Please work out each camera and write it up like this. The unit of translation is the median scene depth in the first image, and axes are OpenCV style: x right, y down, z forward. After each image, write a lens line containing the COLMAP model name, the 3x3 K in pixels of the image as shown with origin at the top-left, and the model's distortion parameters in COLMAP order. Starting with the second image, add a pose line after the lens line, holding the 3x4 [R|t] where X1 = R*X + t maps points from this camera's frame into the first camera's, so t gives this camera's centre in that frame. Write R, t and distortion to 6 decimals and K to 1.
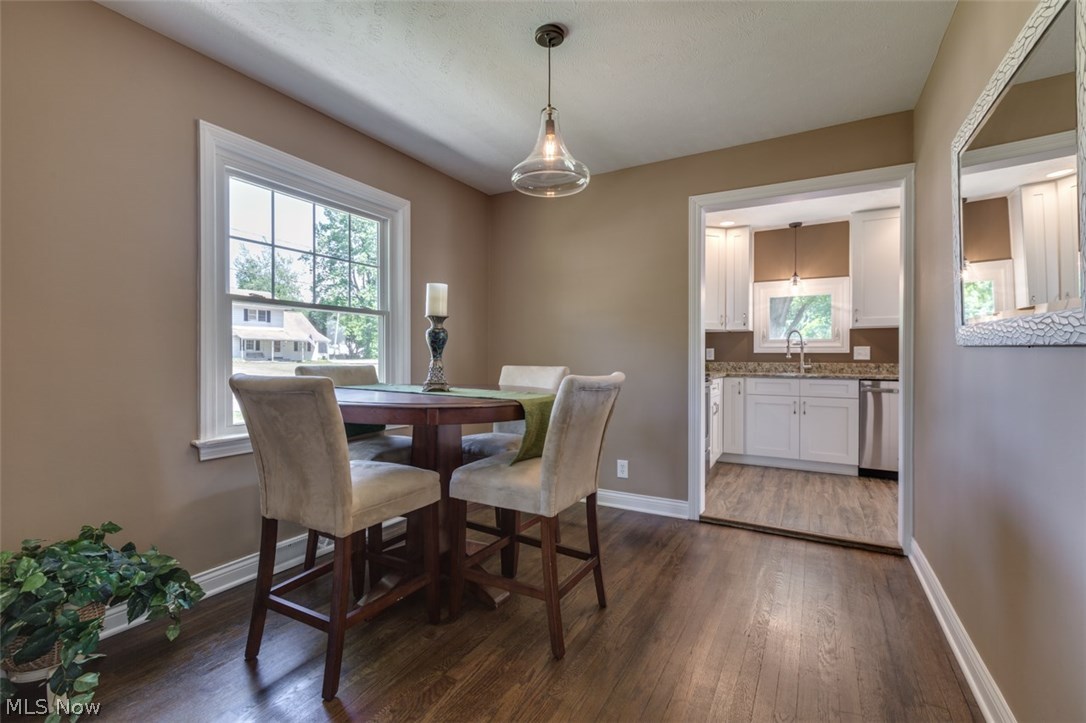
lens RADIAL K [[486.9, 0, 540.2], [0, 486.9, 361.1], [0, 0, 1]] dist [-0.000203, -0.000473]
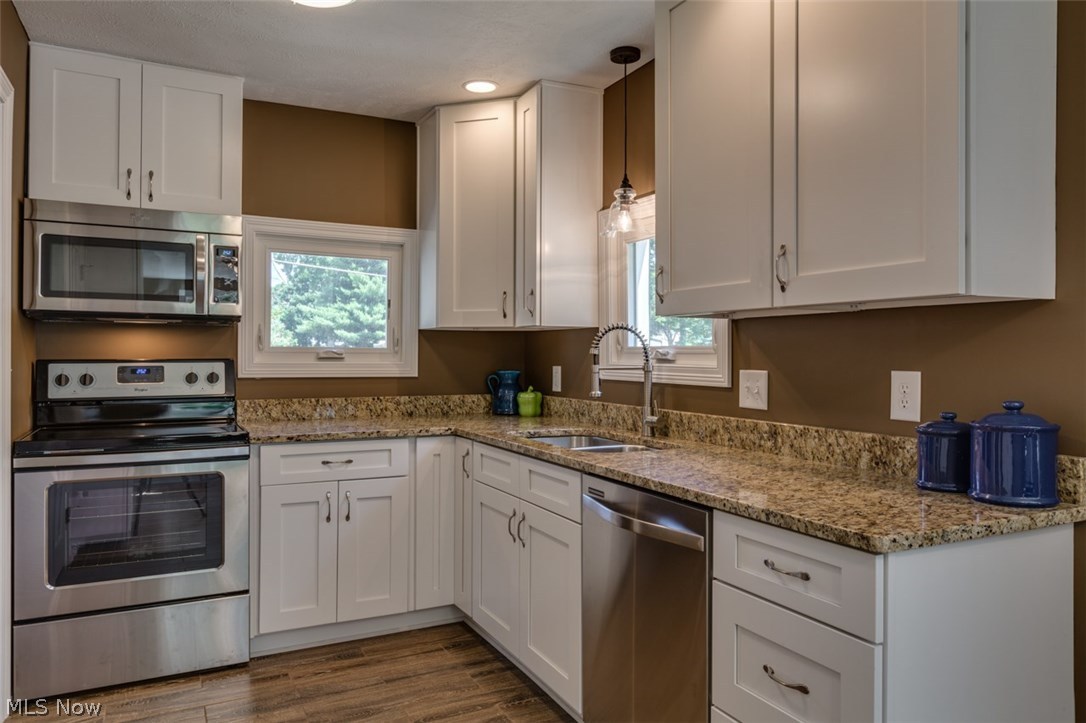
lens RADIAL K [[750.4, 0, 543.0], [0, 750.4, 361.5], [0, 0, 1]] dist [-0.001797, -0.001617]
pose [[0.836274, 0.003846, -0.548299, 0.825803], [-0.001909, 0.999990, 0.004102, -0.038132], [0.548309, -0.002384, 0.836273, 0.473465]]
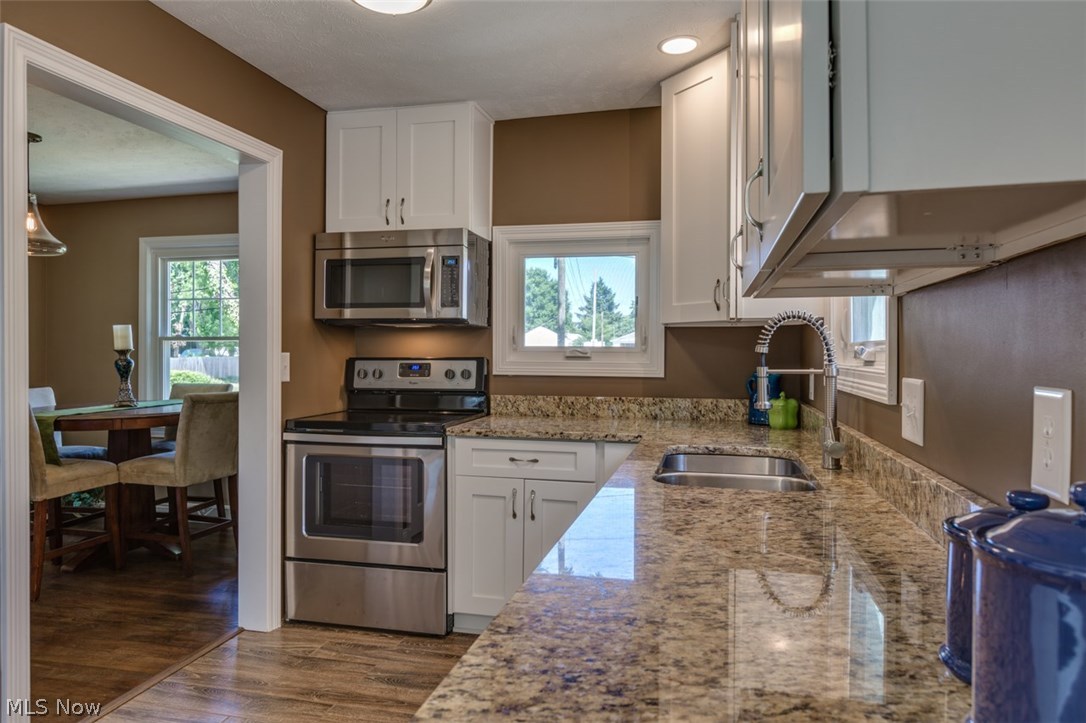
lens RADIAL K [[683.5, 0, 545.9], [0, 683.5, 359.3], [0, 0, 1]] dist [-0.001599, -0.002176]
pose [[0.272415, 0.005282, -0.962165, 0.897245], [-0.005287, 0.999978, 0.003992, -0.038469], [0.962165, 0.003999, 0.272436, 0.768227]]
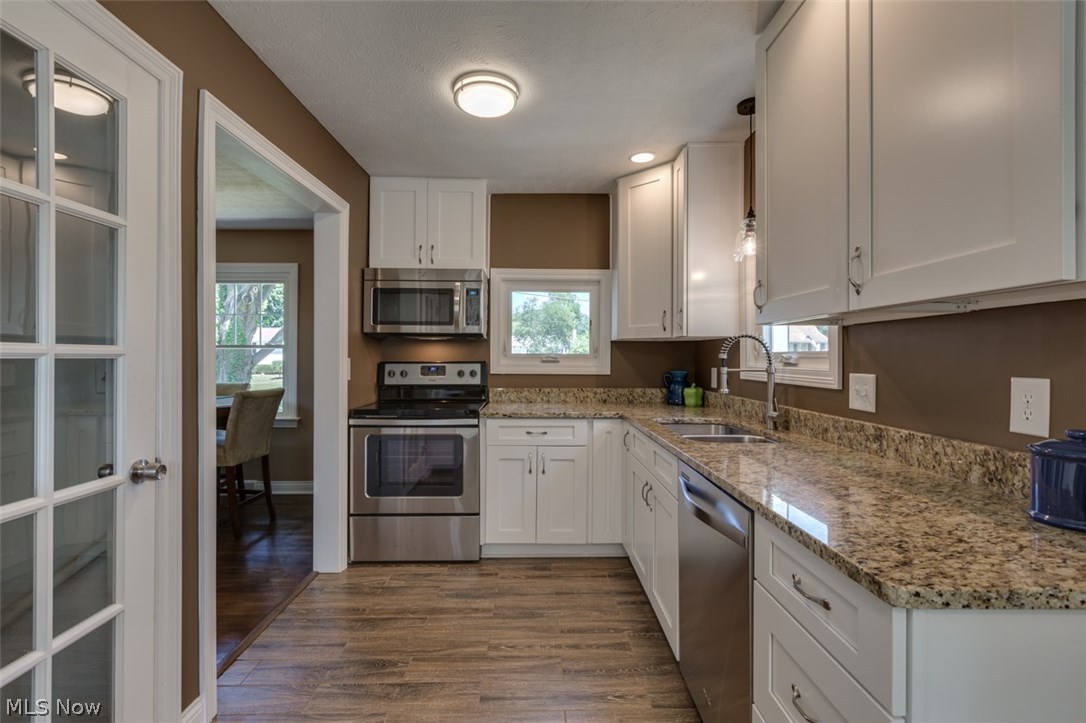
lens RADIAL K [[486.9, 0, 540.2], [0, 486.9, 361.1], [0, 0, 1]] dist [-0.000203, -0.000473]
pose [[0.505248, 0.003289, -0.862968, 0.849901], [-0.004195, 0.999990, 0.001355, -0.039018], [0.862964, 0.002936, 0.505257, 0.610579]]
